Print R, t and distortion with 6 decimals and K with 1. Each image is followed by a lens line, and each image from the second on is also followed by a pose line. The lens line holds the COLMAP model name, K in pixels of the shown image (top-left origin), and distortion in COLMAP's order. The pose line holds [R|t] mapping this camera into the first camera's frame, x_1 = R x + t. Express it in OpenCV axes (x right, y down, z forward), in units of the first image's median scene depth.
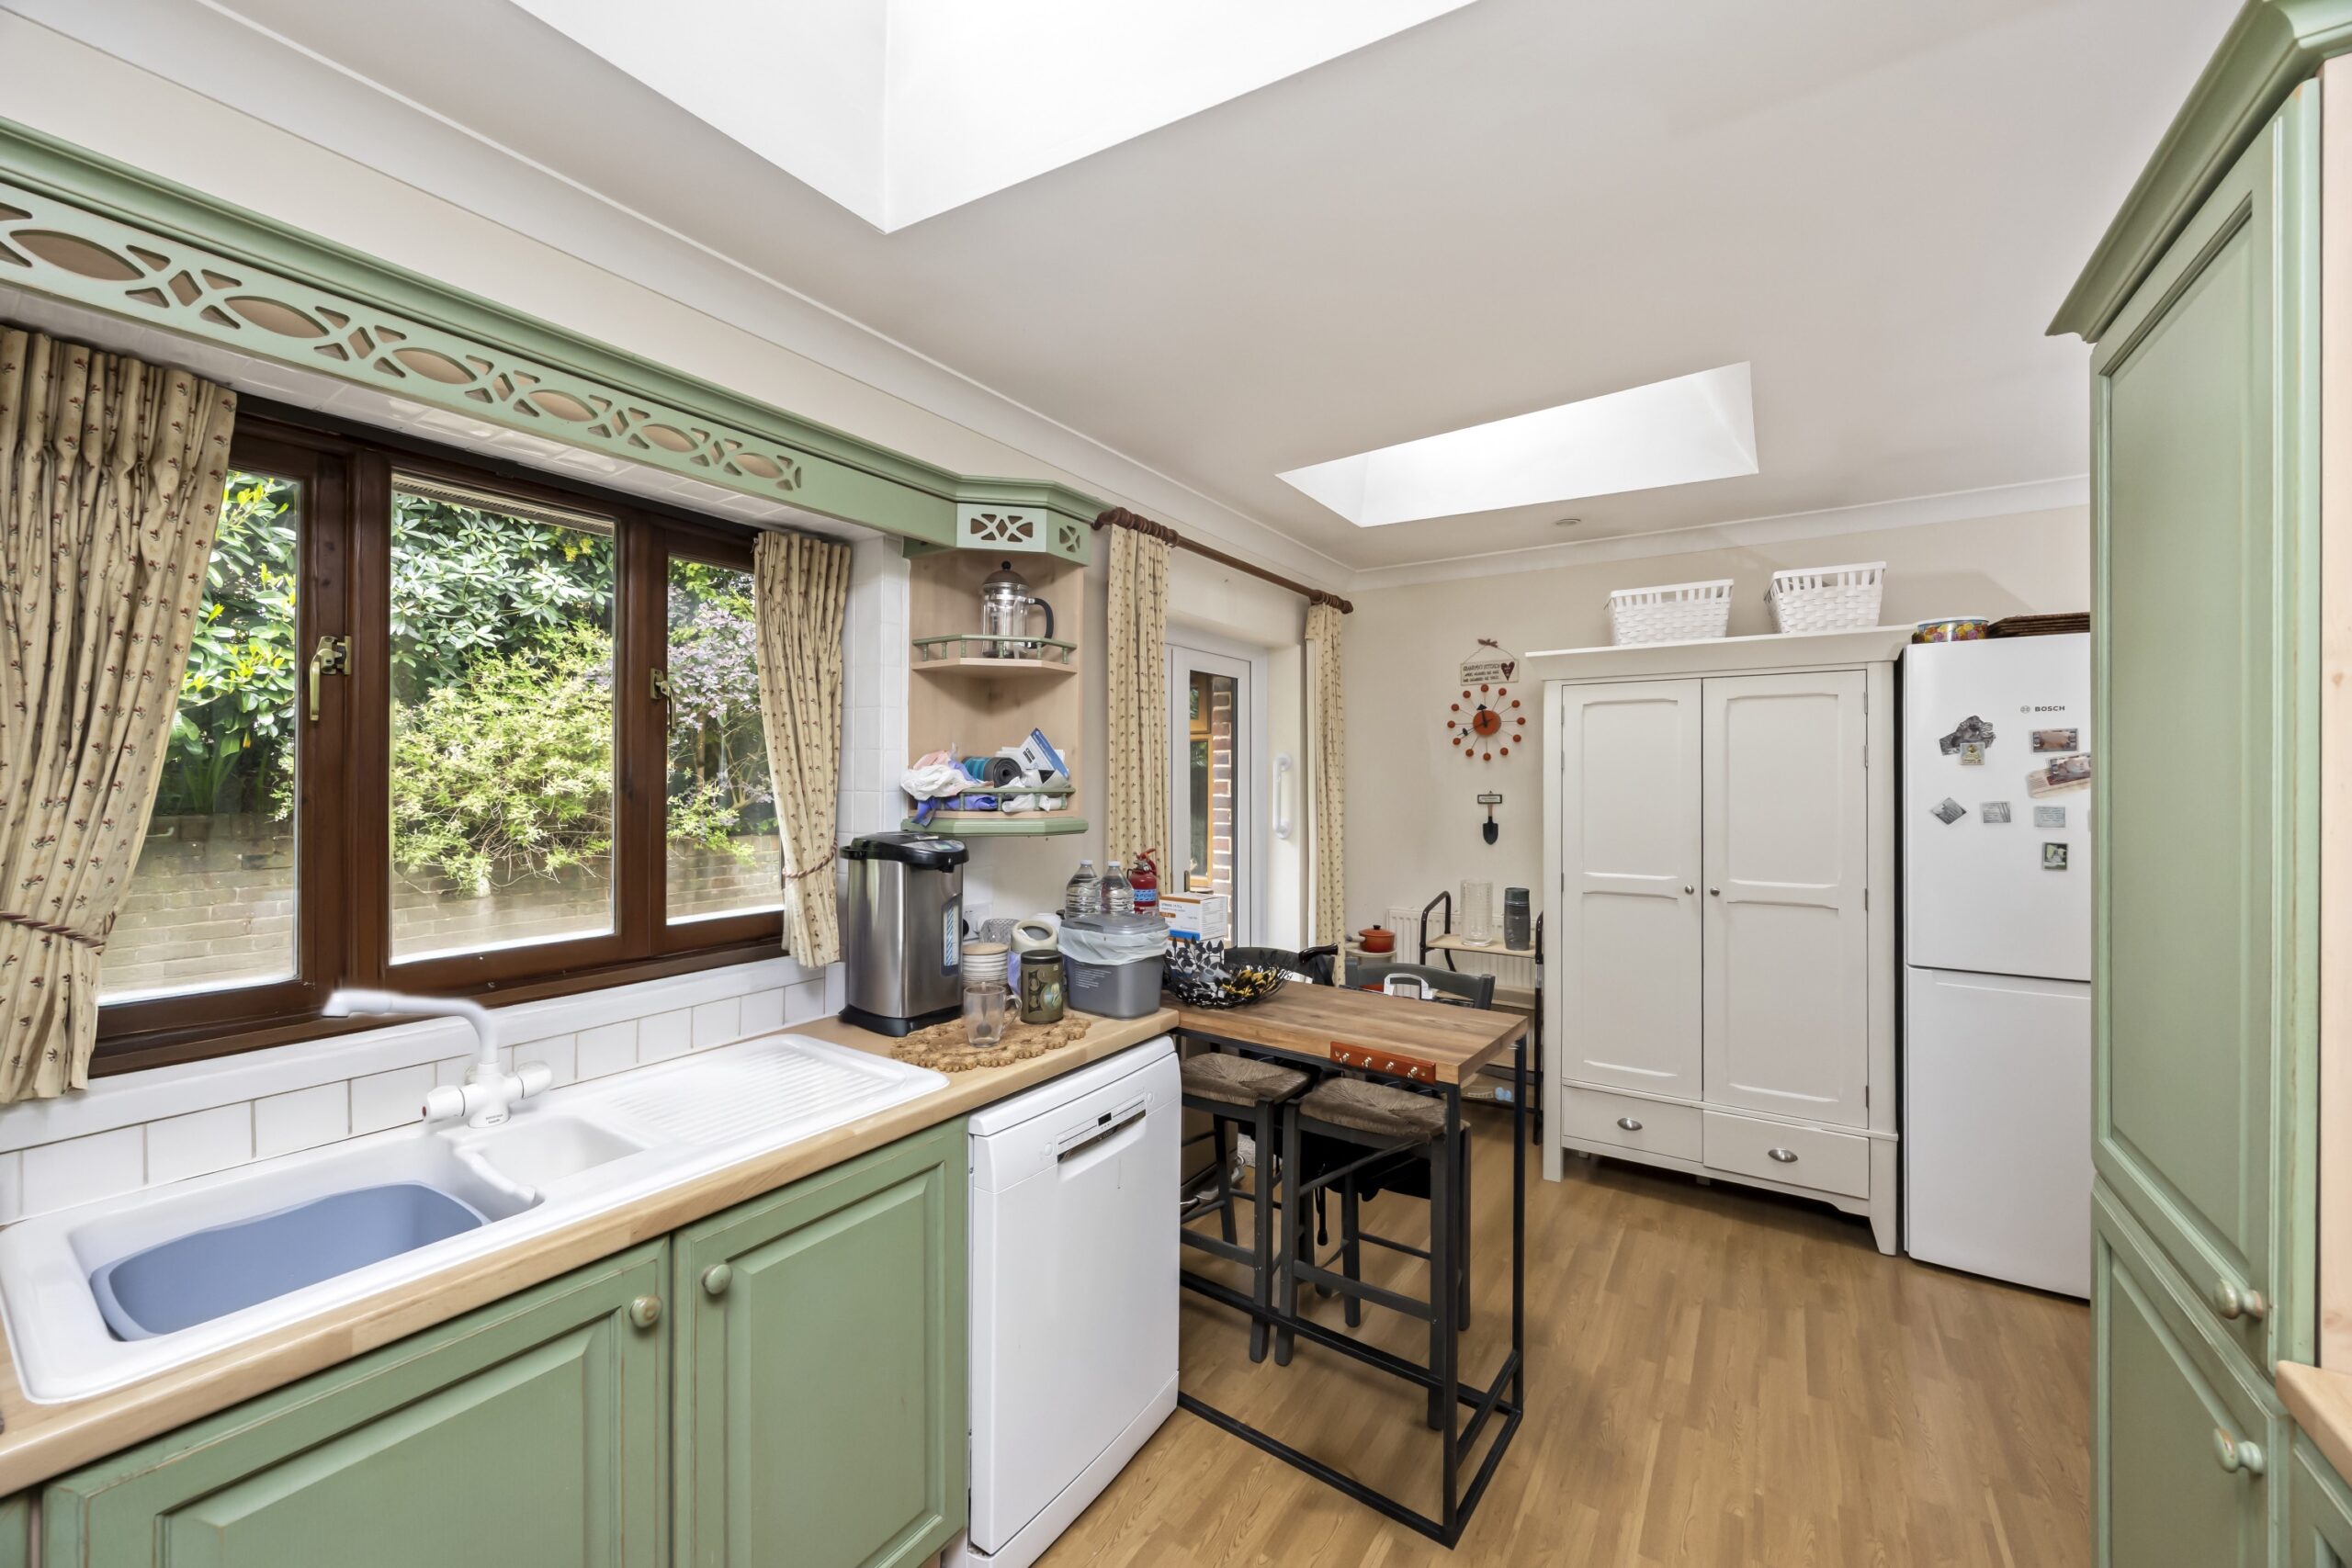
lens RADIAL K [[895.5, 0, 1170.9], [0, 895.5, 780.8], [0, 0, 1]] dist [0.001017, 0.000039]
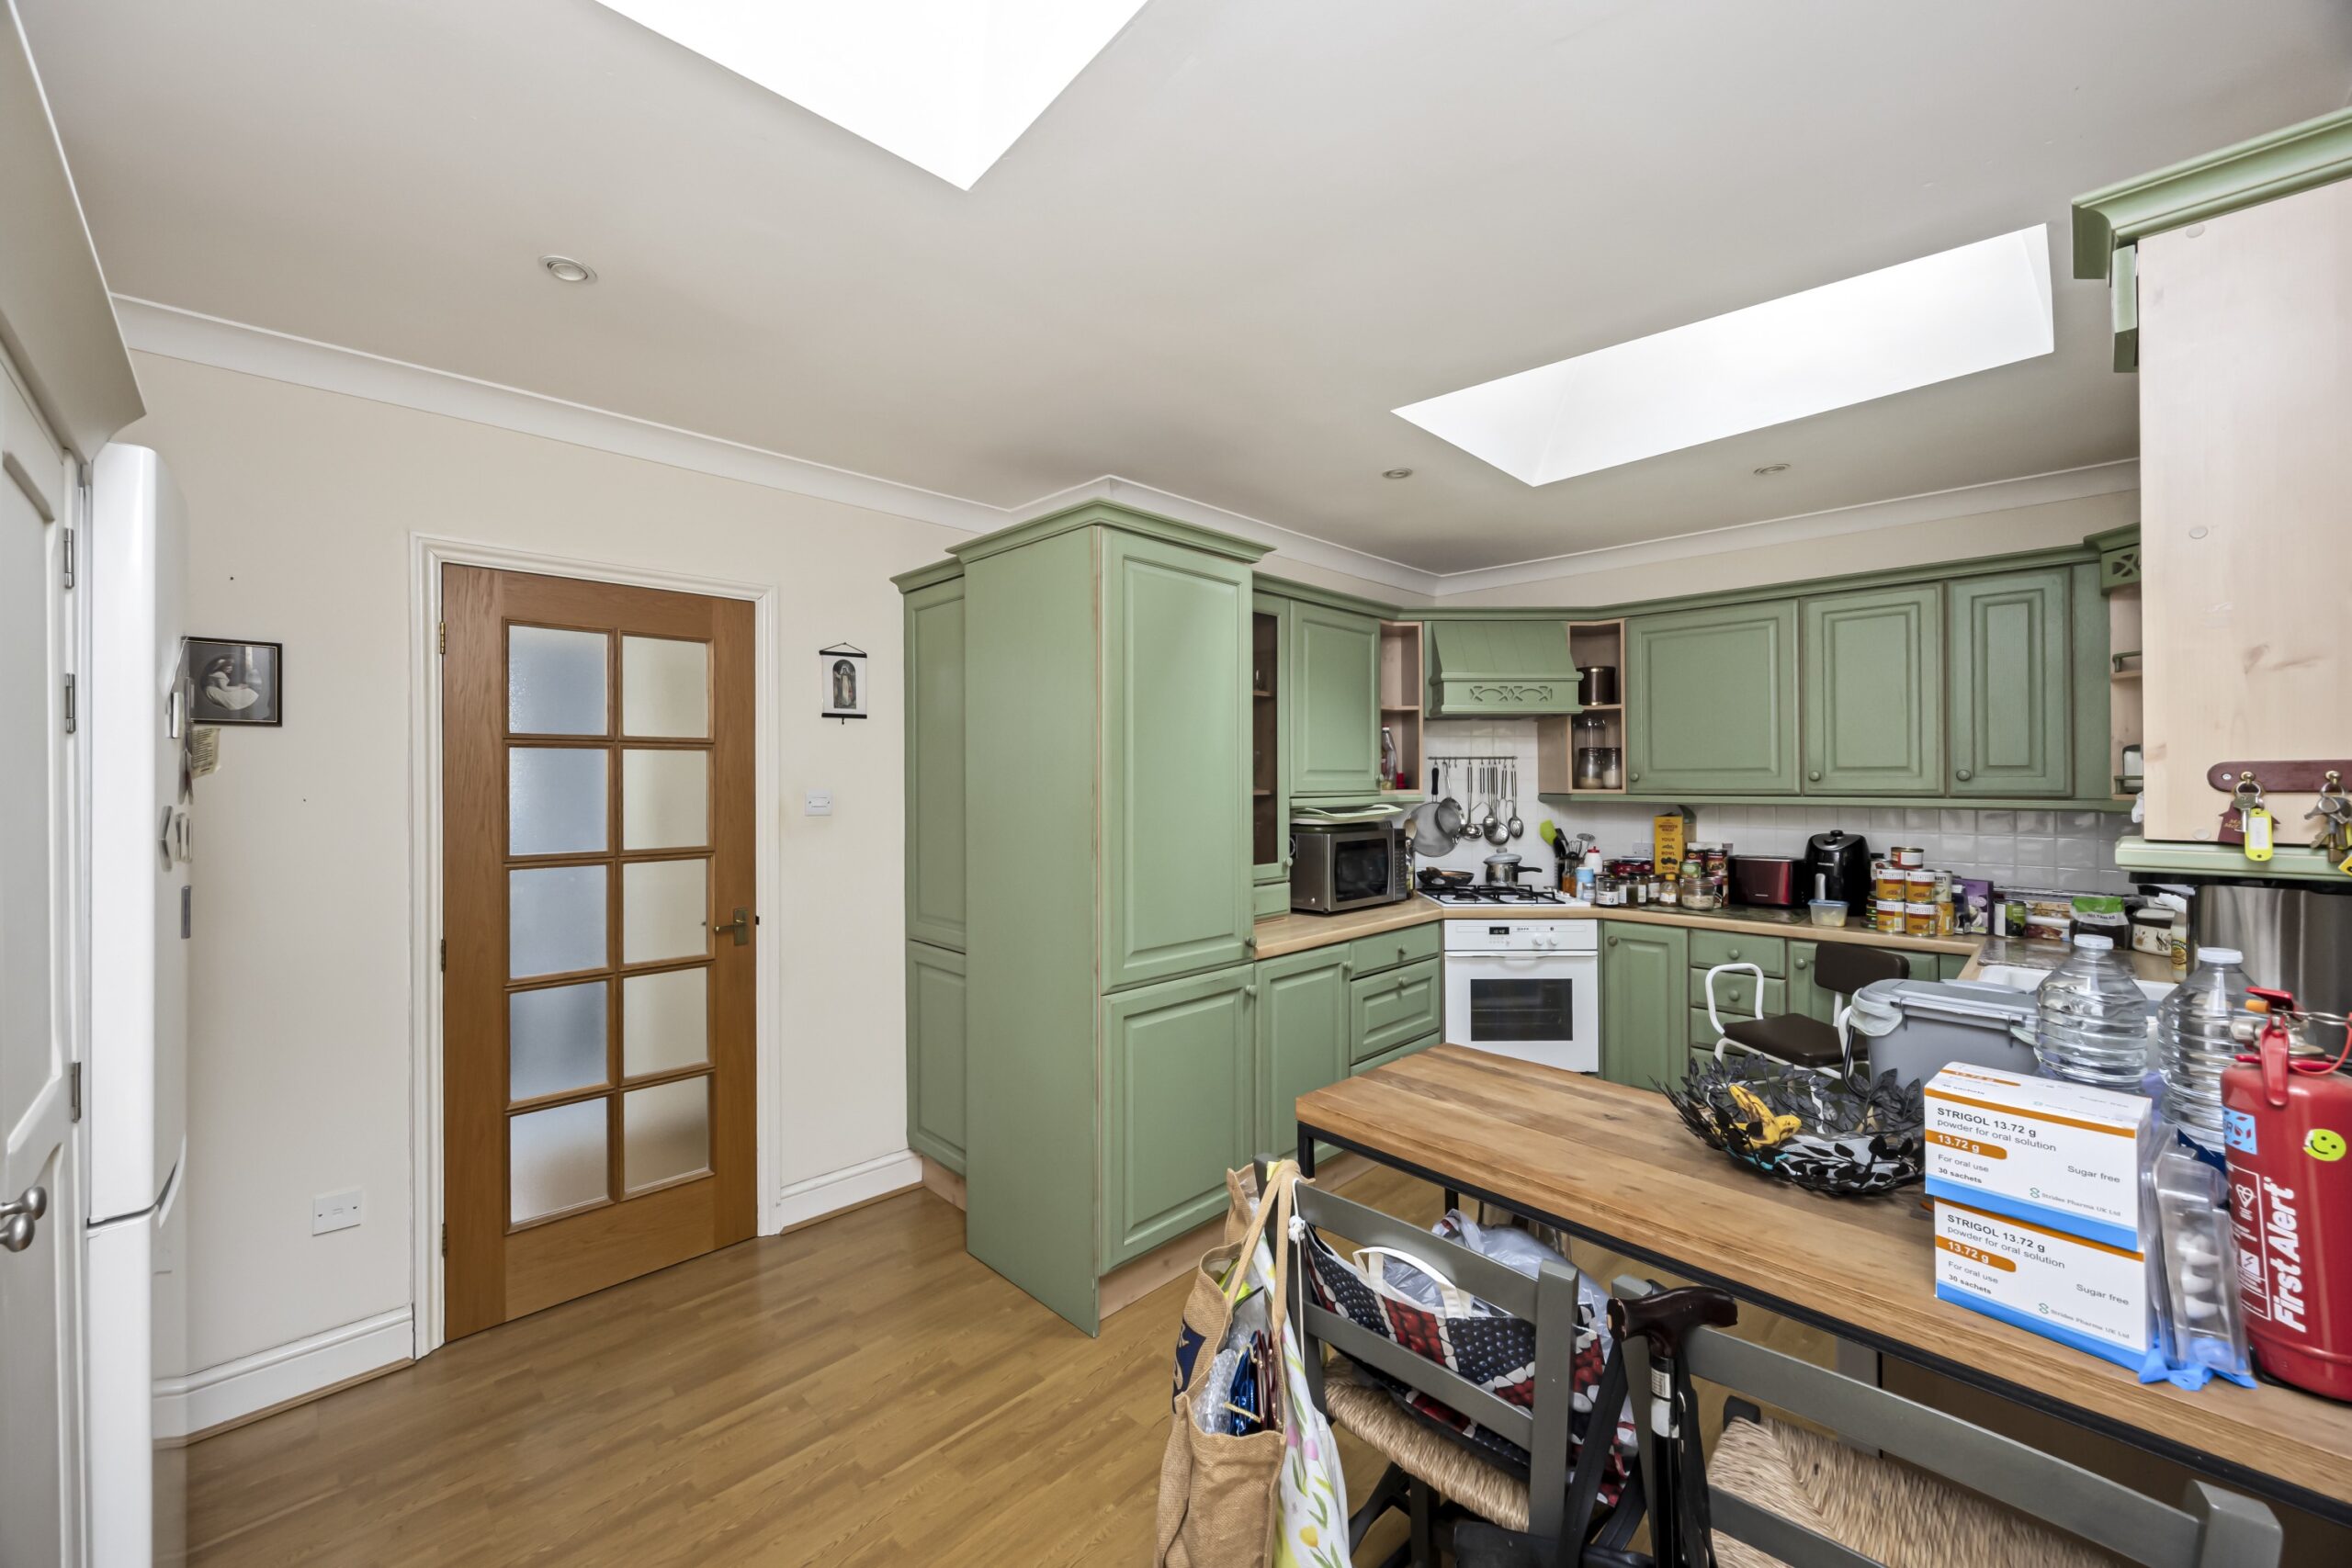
lens RADIAL K [[895.5, 0, 1179.7], [0, 895.5, 778.4], [0, 0, 1]] dist [0.001017, 0.000039]
pose [[-0.982813, 0.005798, 0.184513, 0.381568], [0.005254, 0.999980, -0.003436, 0.011524], [-0.184530, -0.002407, -0.982824, 1.846472]]
